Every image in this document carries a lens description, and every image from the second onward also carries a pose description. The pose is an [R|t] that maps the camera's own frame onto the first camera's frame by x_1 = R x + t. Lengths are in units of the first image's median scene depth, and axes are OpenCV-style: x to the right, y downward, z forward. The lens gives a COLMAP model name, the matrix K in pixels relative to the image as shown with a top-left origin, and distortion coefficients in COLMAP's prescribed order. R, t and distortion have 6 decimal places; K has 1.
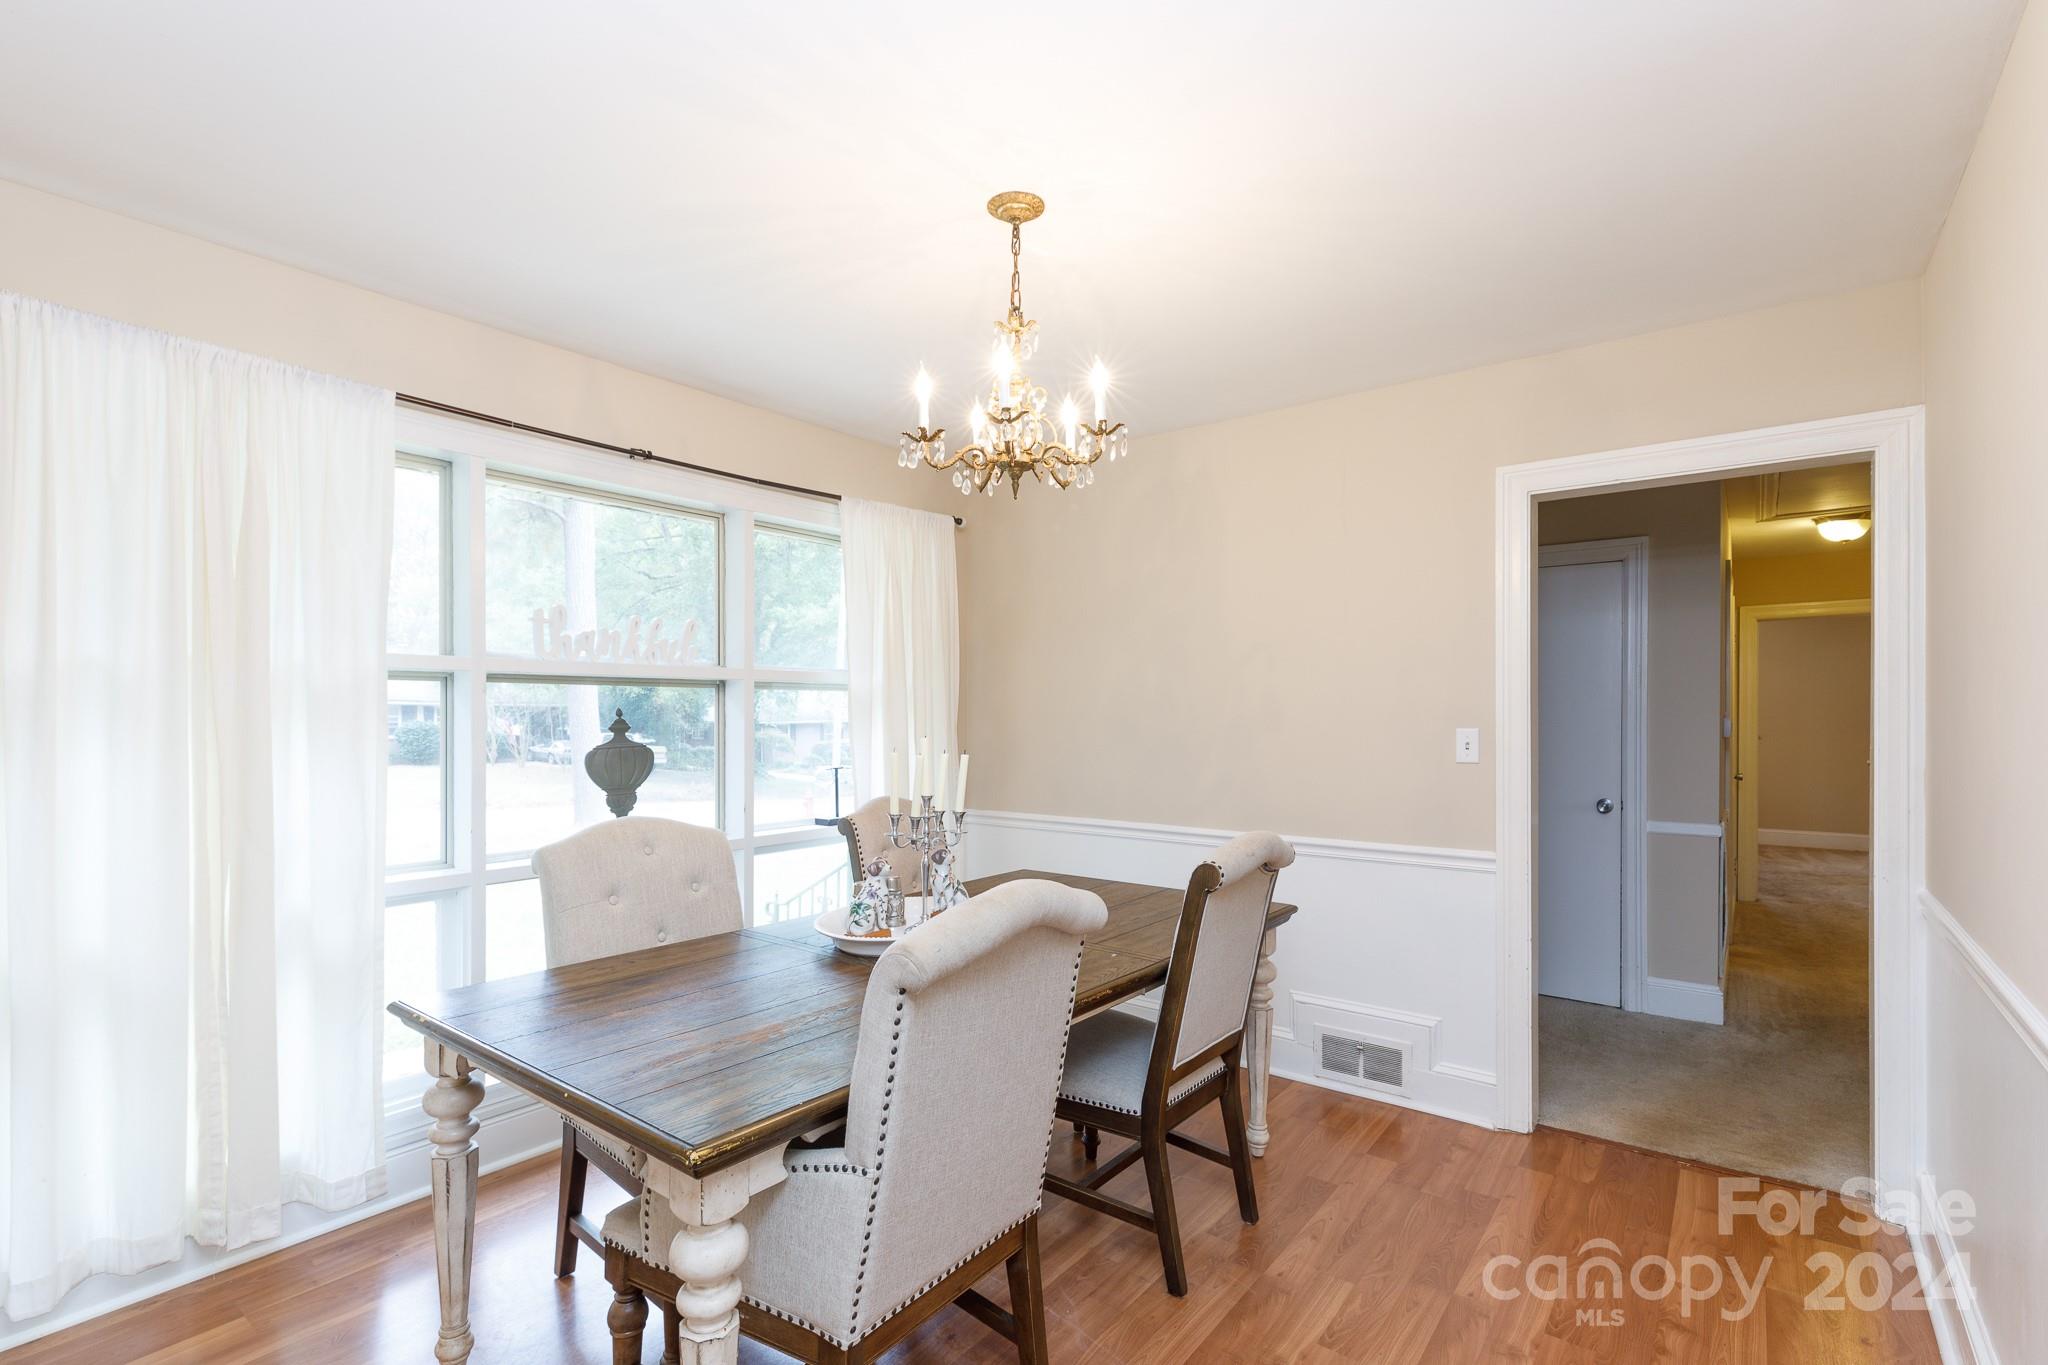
lens RADIAL K [[927.4, 0, 1042.0], [0, 927.4, 711.2], [0, 0, 1]] dist [0.004085, 0.002197]
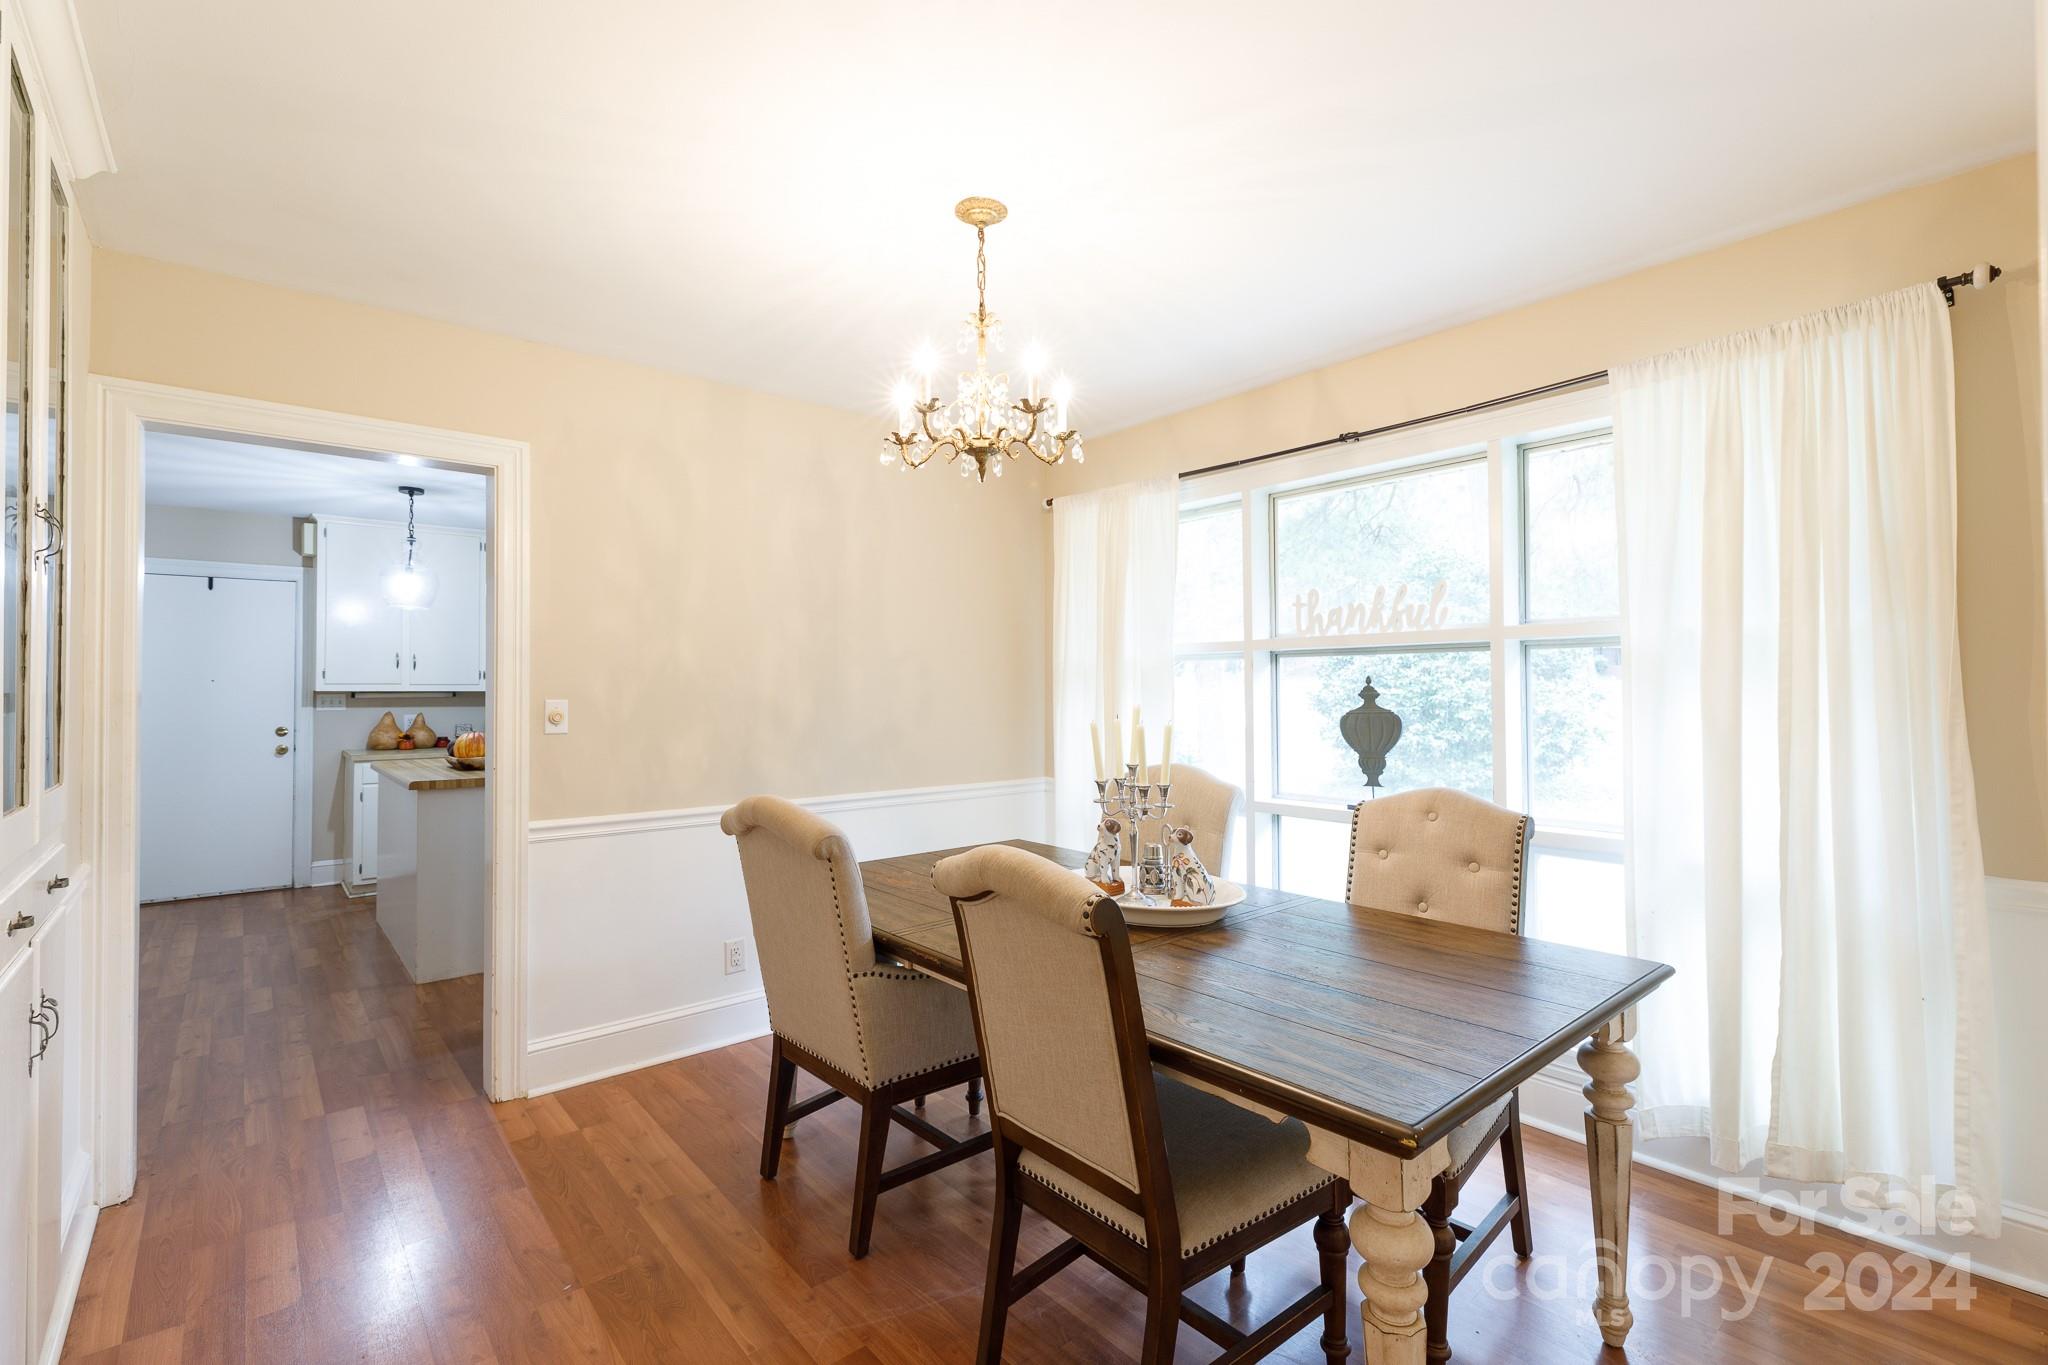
lens RADIAL K [[927.4, 0, 1034.5], [0, 927.4, 667.6], [0, 0, 1]] dist [0.004085, 0.002197]
pose [[-0.210207, -0.021186, -0.977427, 0.545309], [0.006404, 0.999714, -0.023046, 0.007697], [0.977636, -0.011104, -0.210011, 0.701115]]
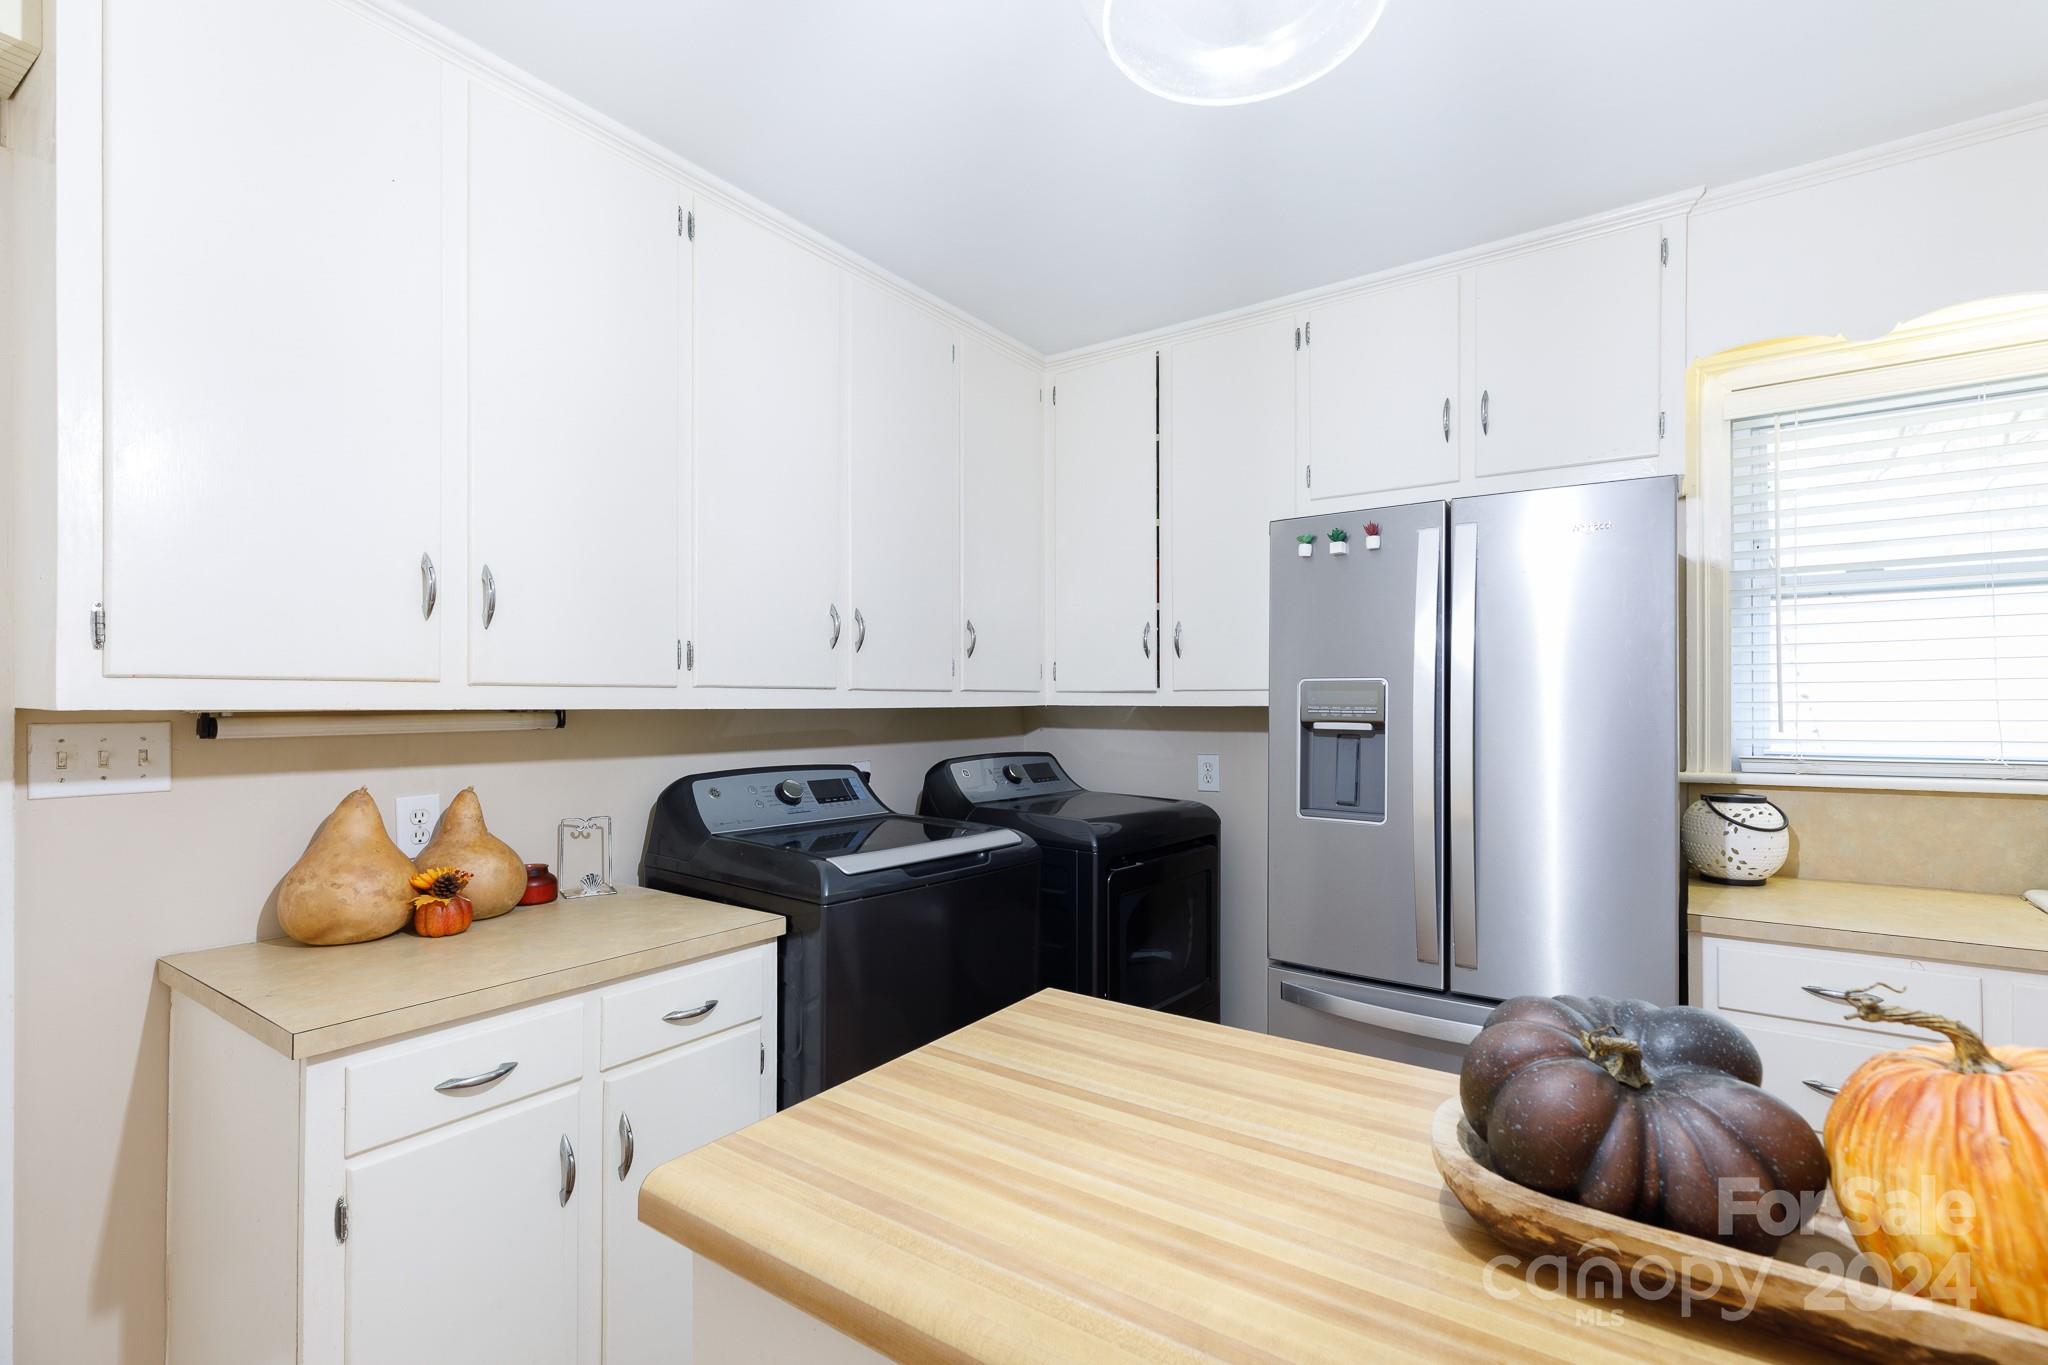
lens RADIAL K [[927.4, 0, 1010.8], [0, 927.4, 695.7], [0, 0, 1]] dist [0.004085, 0.002197]
pose [[0.037624, -0.009265, -0.999249, -0.638381], [0.009434, 0.999916, -0.008916, 0.003516], [0.999247, -0.009092, 0.037708, -0.797925]]
